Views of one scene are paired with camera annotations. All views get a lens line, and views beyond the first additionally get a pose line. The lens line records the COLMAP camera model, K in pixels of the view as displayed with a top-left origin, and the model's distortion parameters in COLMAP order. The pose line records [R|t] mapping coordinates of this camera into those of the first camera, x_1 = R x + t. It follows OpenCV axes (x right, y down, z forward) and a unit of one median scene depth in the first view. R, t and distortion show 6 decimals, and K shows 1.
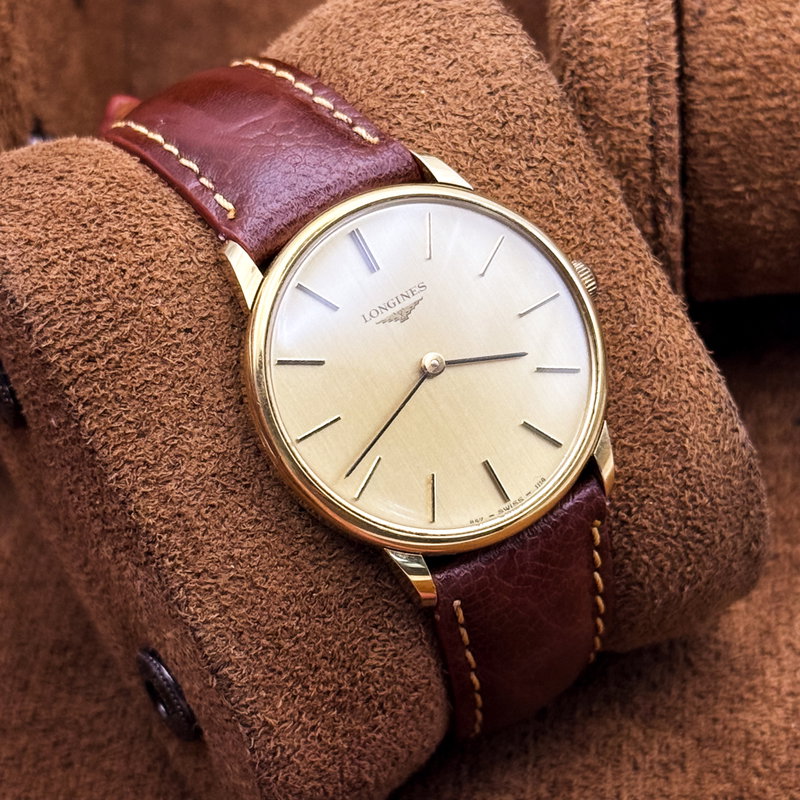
lens RADIAL K [[2704.5, 0, 400.0], [0, 2704.5, 400.0], [0, 0, 1]] dist [0.257987, -1.385453]
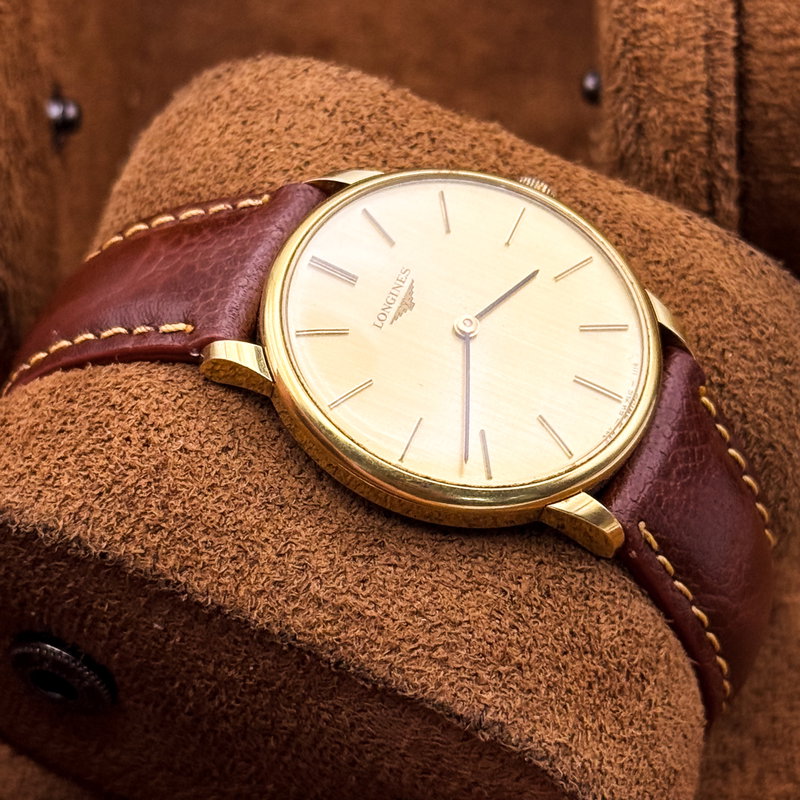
lens RADIAL K [[2704.5, 0, 400.0], [0, 2704.5, 400.0], [0, 0, 1]] dist [0.257987, -1.385453]
pose [[0.805085, -0.549039, 0.224487, -0.217753], [0.588715, 0.785859, -0.189315, 0.160899], [-0.072474, 0.284573, 0.955911, 0.126825]]
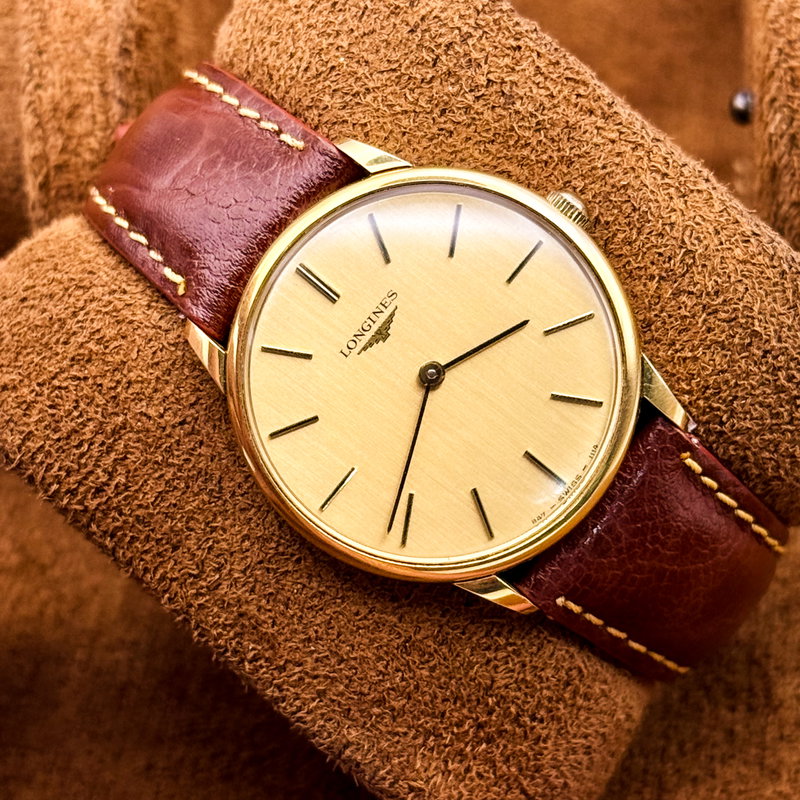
lens RADIAL K [[2704.5, 0, 400.0], [0, 2704.5, 400.0], [0, 0, 1]] dist [0.257987, -1.385453]
pose [[0.892435, -0.332220, -0.305271, 0.265781], [0.379469, 0.918696, 0.109548, -0.103044], [0.244057, -0.213605, 0.945943, 0.137655]]
